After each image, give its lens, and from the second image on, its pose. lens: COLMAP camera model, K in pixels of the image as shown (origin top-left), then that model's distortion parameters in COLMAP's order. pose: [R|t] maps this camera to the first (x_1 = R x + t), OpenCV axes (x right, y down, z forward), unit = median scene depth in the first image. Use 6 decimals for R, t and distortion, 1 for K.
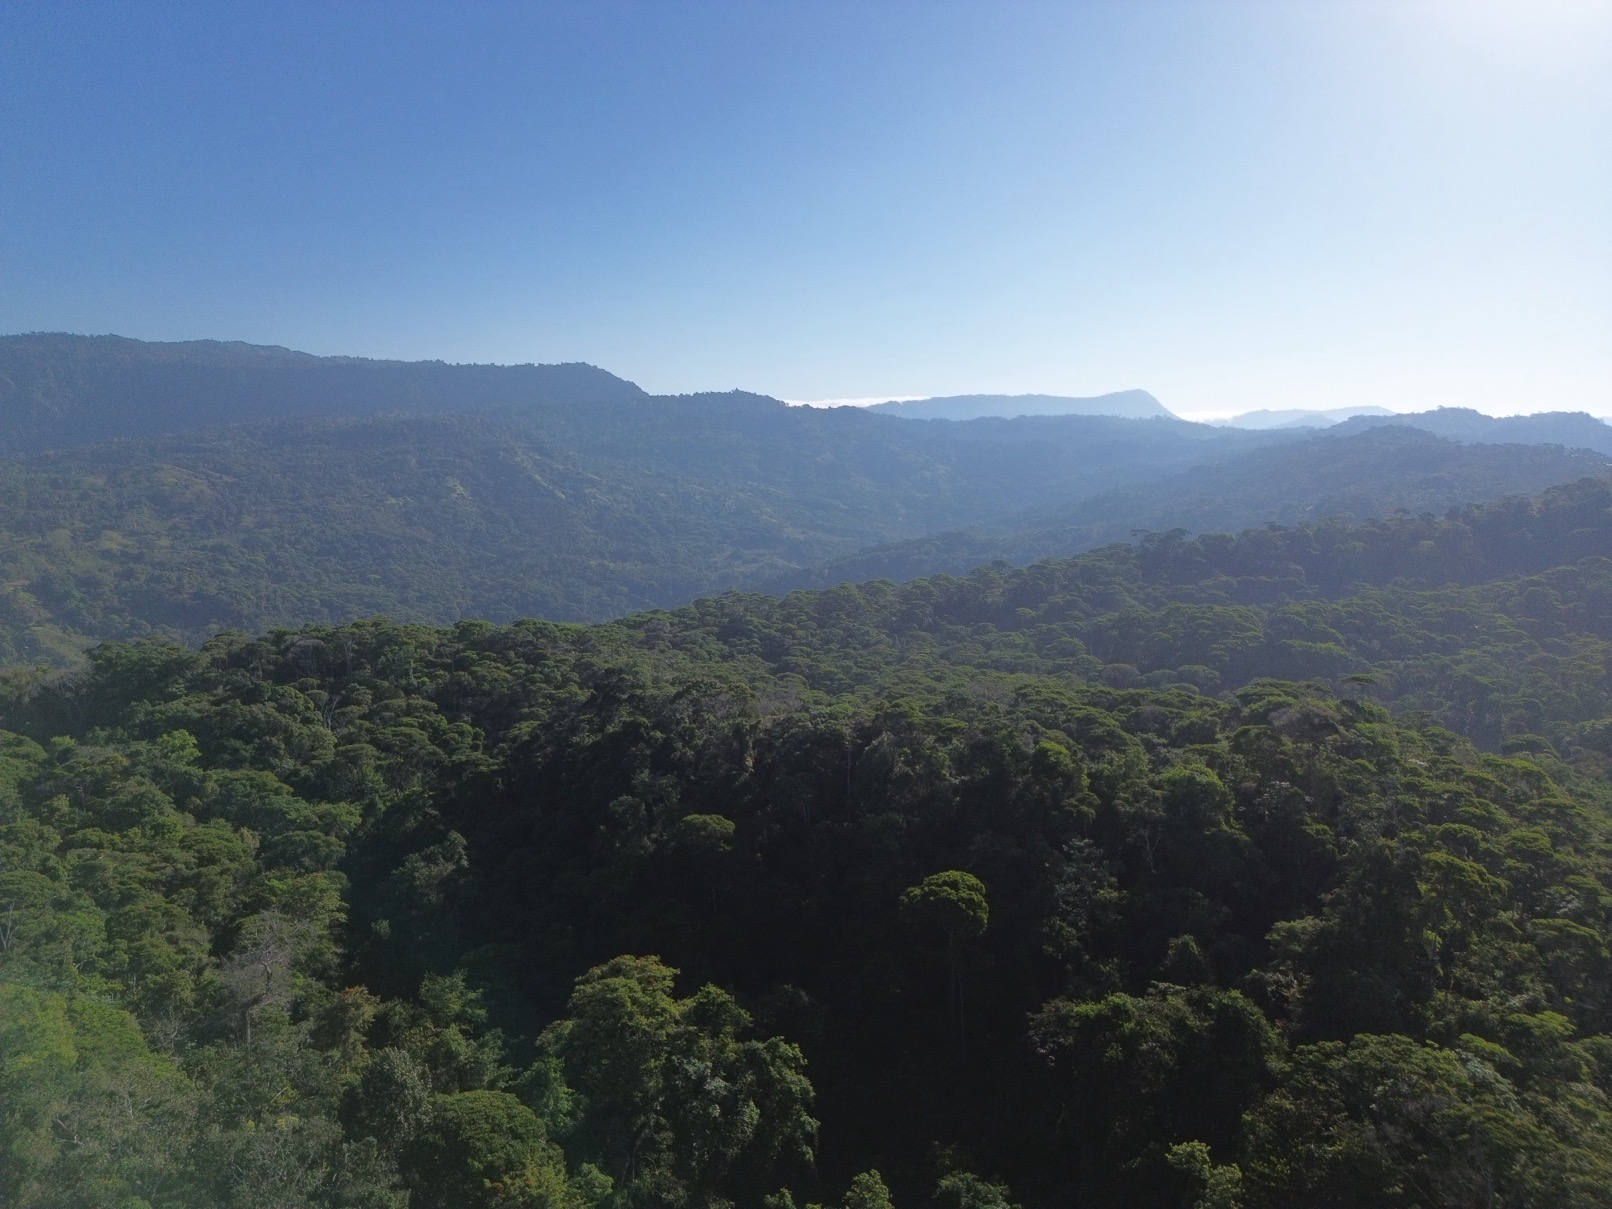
lens RADIAL K [[1120.2, 0, 806.0], [0, 1120.2, 604.5], [0, 0, 1]] dist [0.078027, -0.107967]
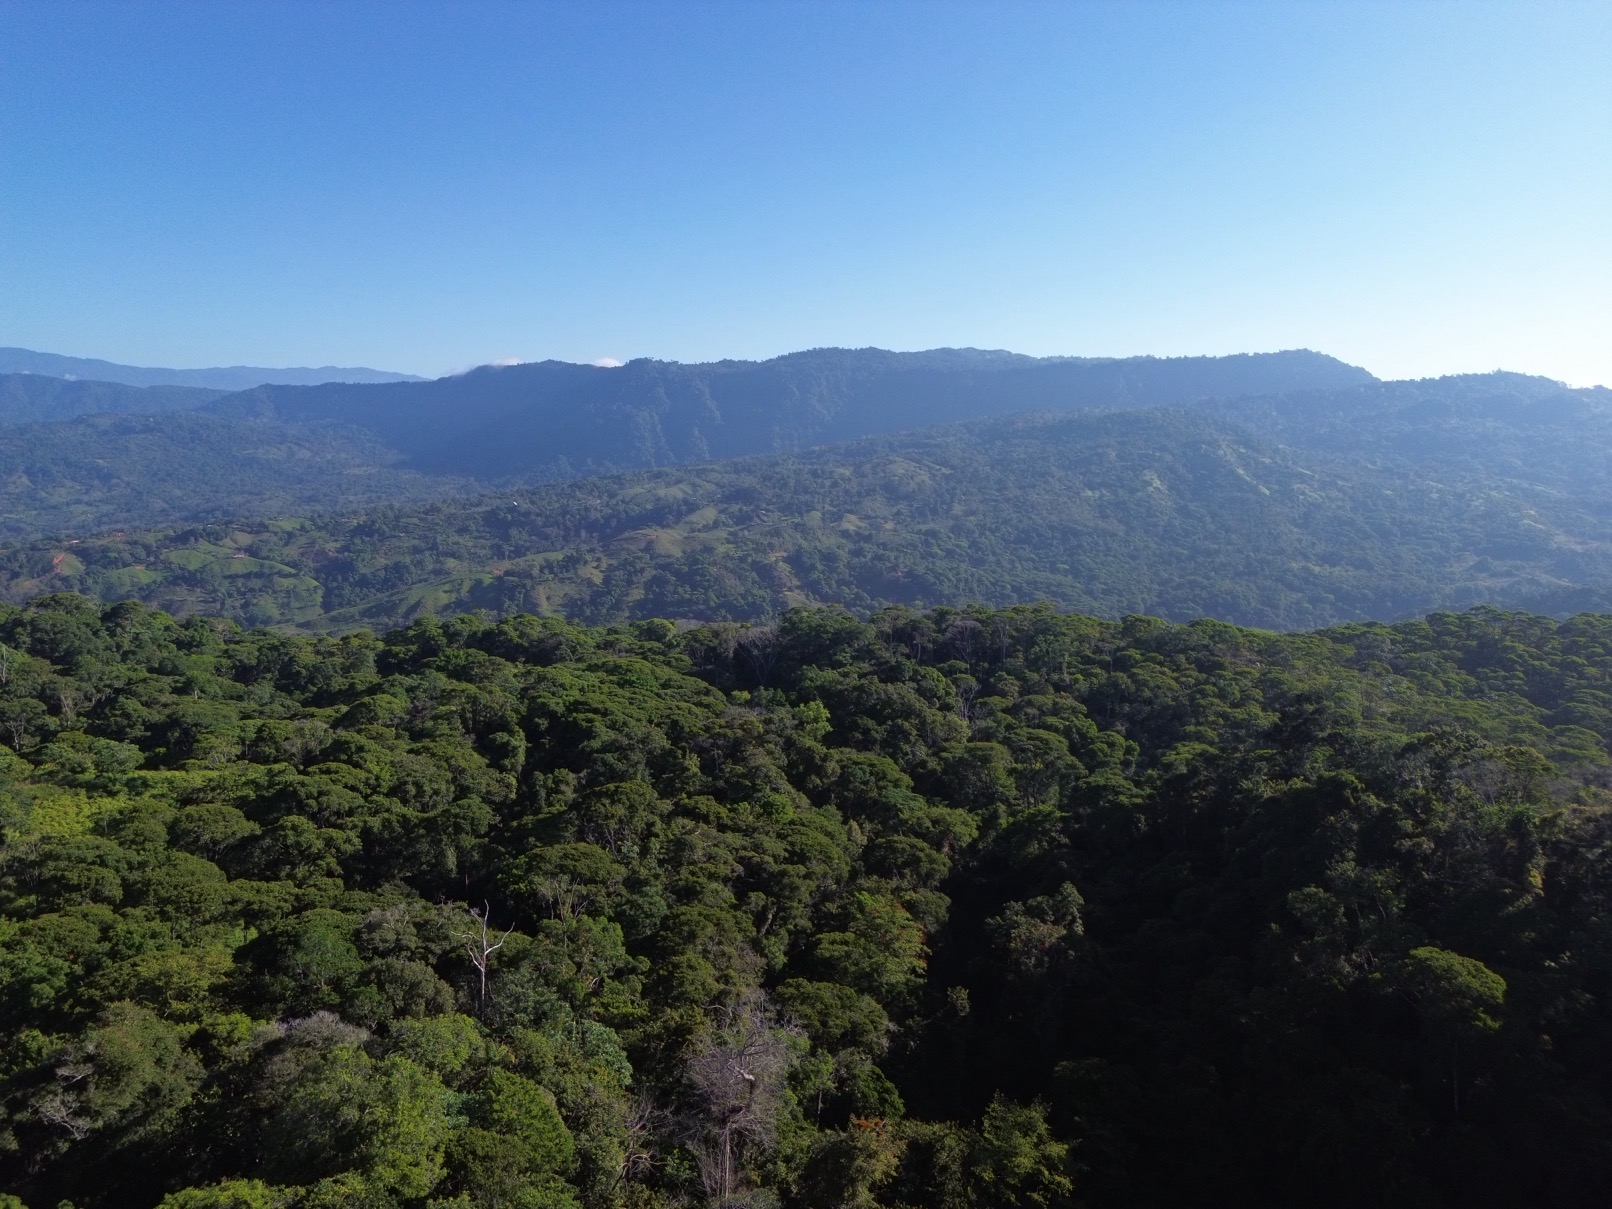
lens RADIAL K [[1120.2, 0, 806.0], [0, 1120.2, 604.5], [0, 0, 1]] dist [0.078027, -0.107967]
pose [[0.826463, 0.078363, -0.557511, -0.023754], [-0.076841, 0.996699, 0.026185, 0.002901], [0.557723, 0.021199, 0.829757, 0.133616]]
